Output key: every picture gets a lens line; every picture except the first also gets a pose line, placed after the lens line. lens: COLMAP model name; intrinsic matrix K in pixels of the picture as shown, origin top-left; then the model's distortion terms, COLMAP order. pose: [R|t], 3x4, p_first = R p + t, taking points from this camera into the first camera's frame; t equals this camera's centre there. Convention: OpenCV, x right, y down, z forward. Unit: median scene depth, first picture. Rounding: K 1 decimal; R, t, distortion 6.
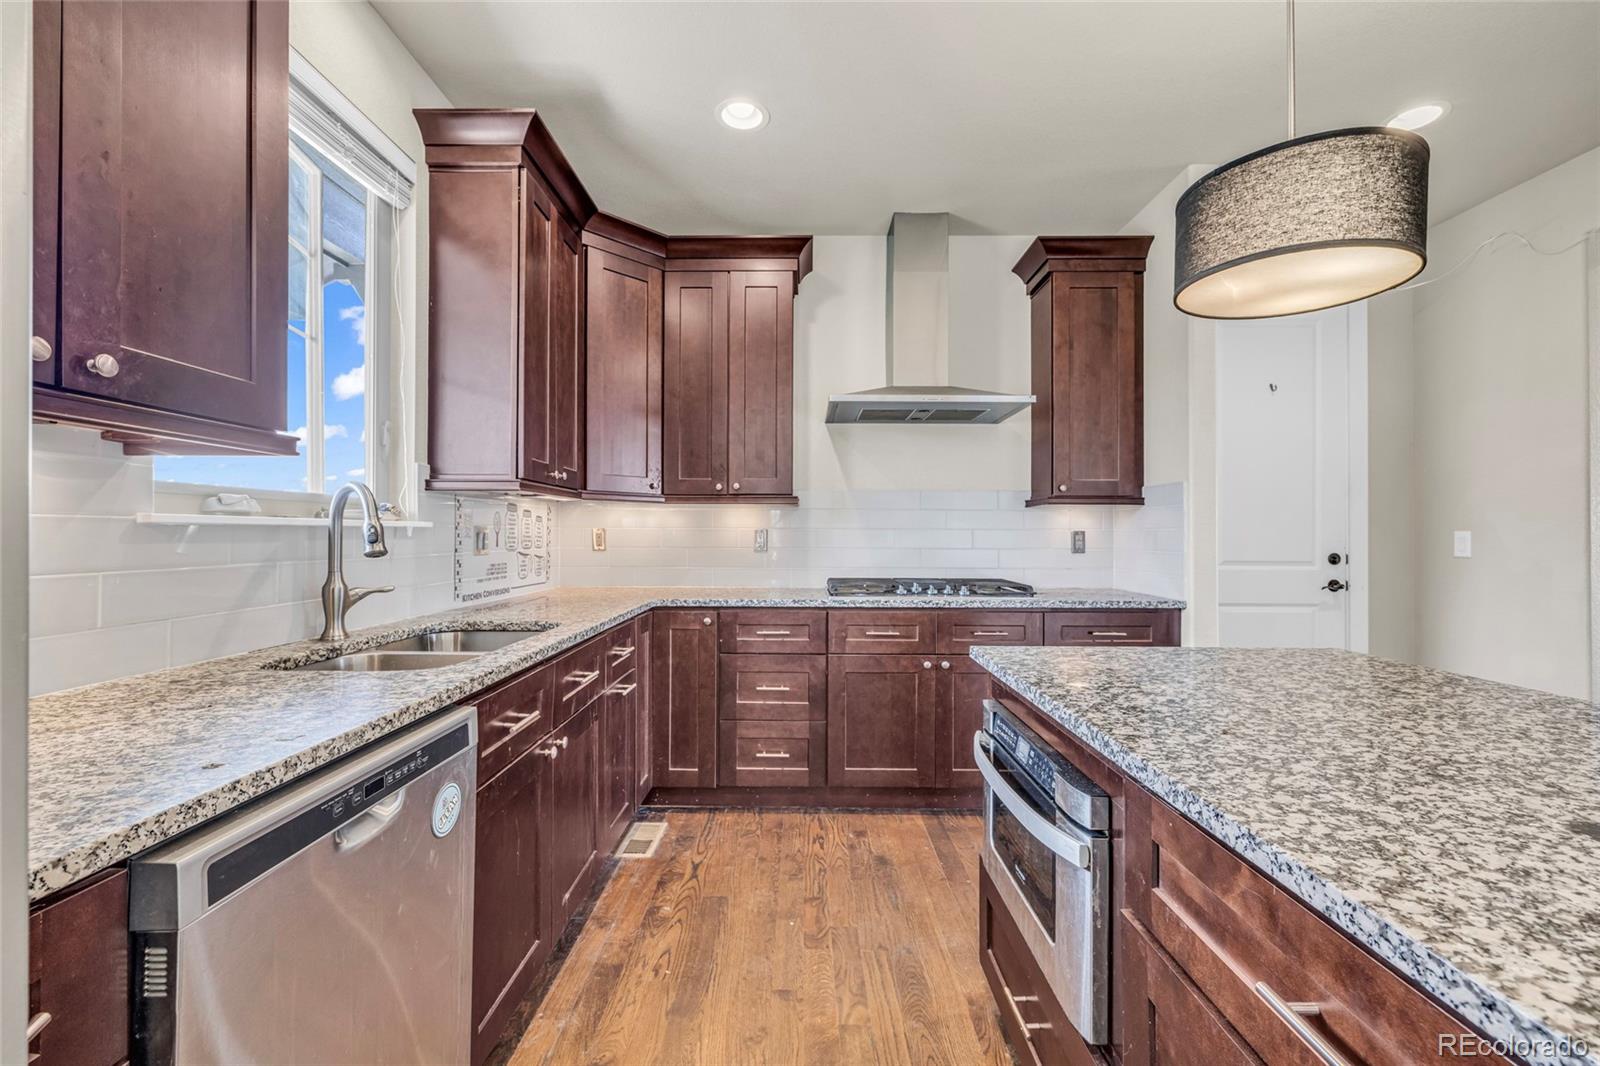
lens RADIAL K [[668.4, 0, 806.7], [0, 668.4, 532.3], [0, 0, 1]] dist [0.001433, 0.000731]
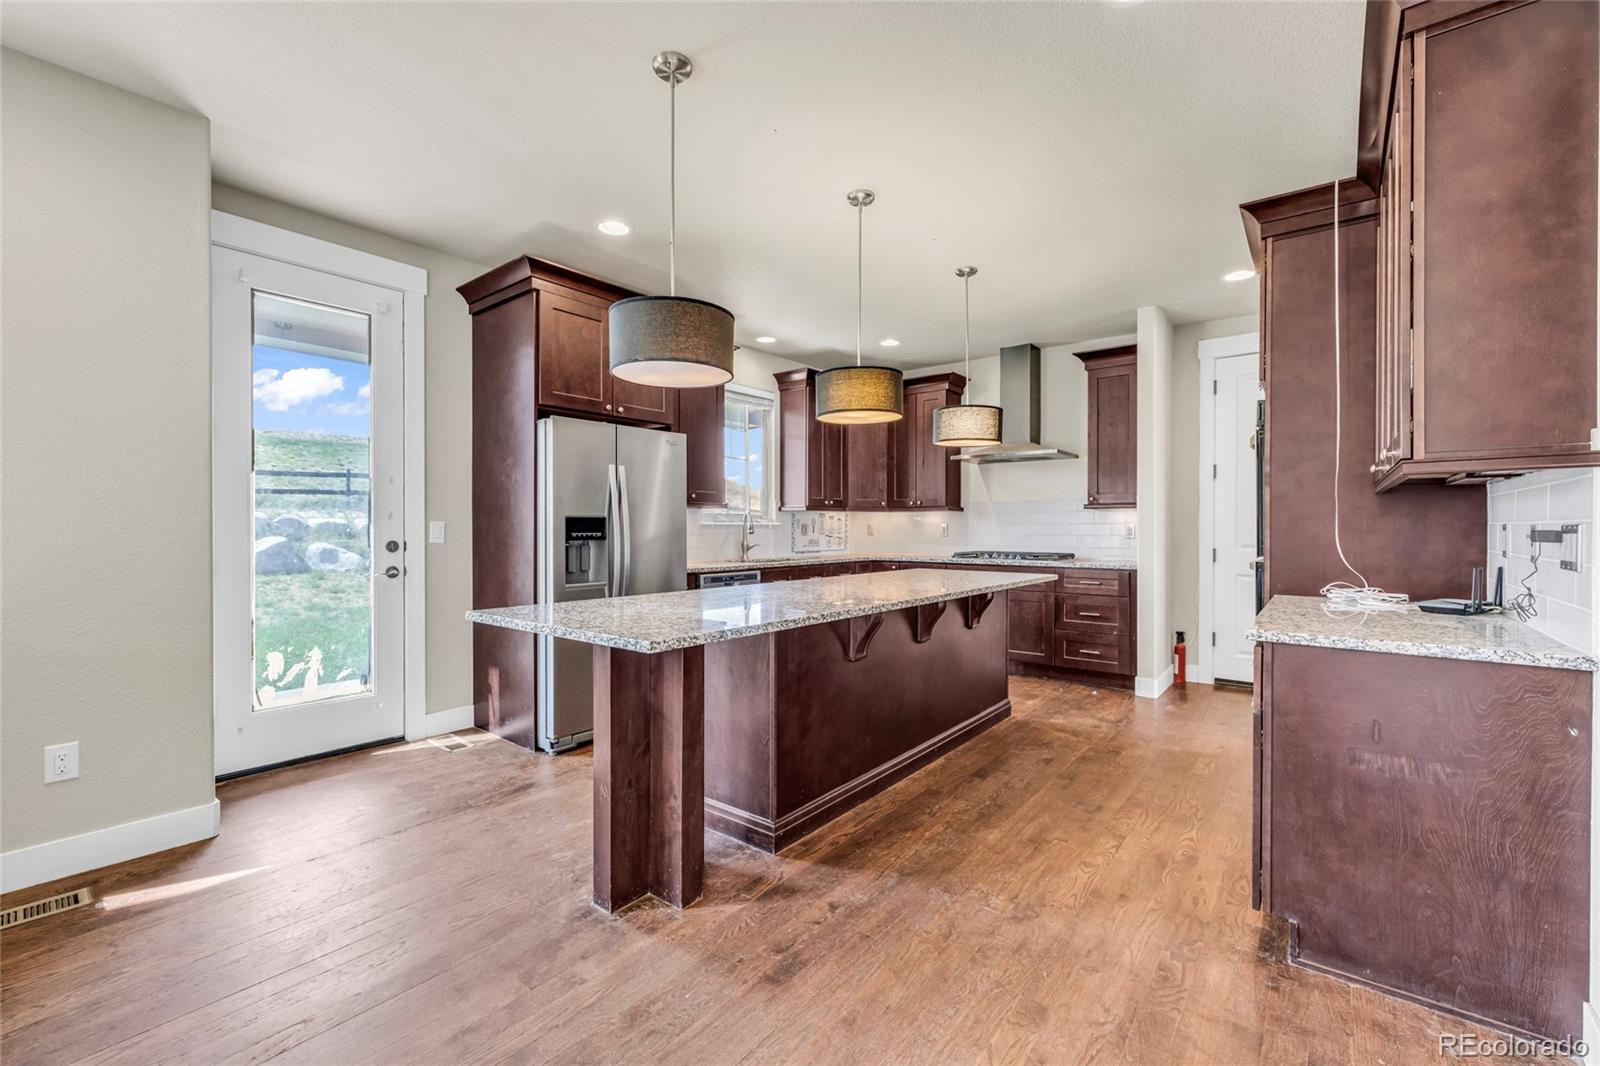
lens RADIAL K [[668.4, 0, 806.7], [0, 668.4, 532.3], [0, 0, 1]] dist [0.001433, 0.000731]
pose [[0.787644, 0.002009, -0.616127, 0.926008], [0.004474, 0.999950, 0.008981, -0.000146], [0.616114, -0.009831, 0.787595, -0.833251]]
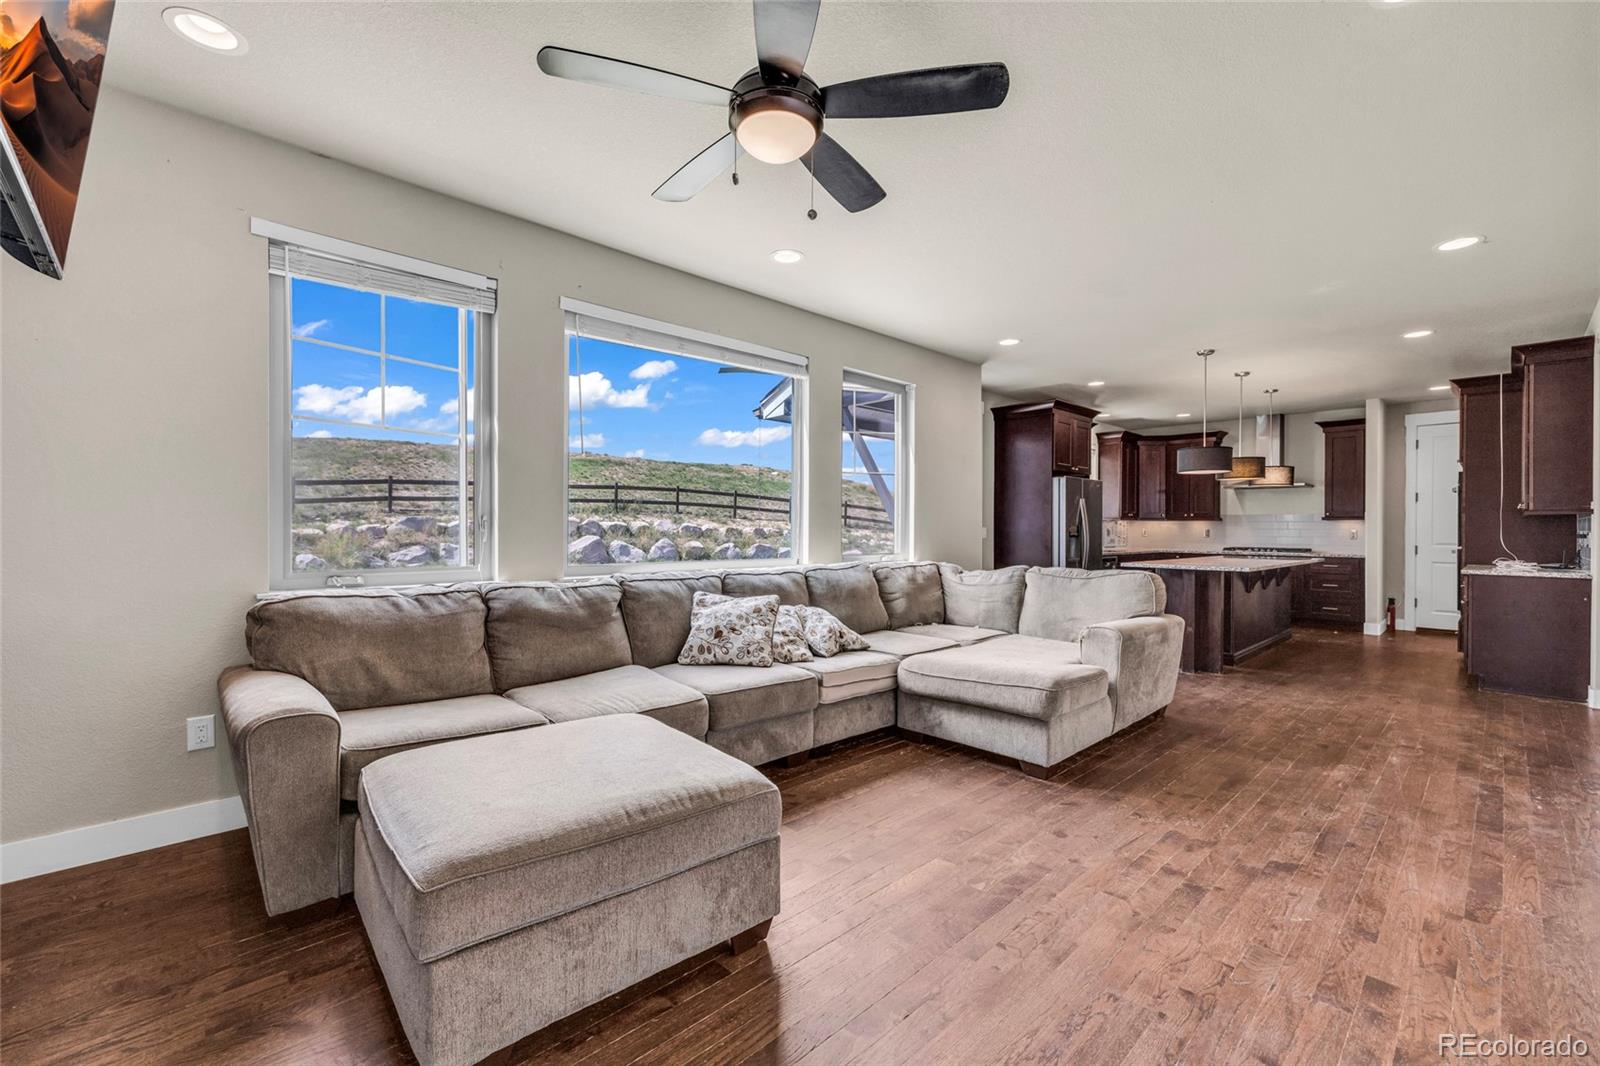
lens RADIAL K [[681.5, 0, 781.1], [0, 681.5, 531.4], [0, 0, 1]] dist [-0.000112, -0.000183]
pose [[0.684866, 0.003266, -0.728661, 0.942705], [-0.000538, 0.999992, 0.003977, -0.006854], [0.728668, -0.002332, 0.684863, -2.687236]]
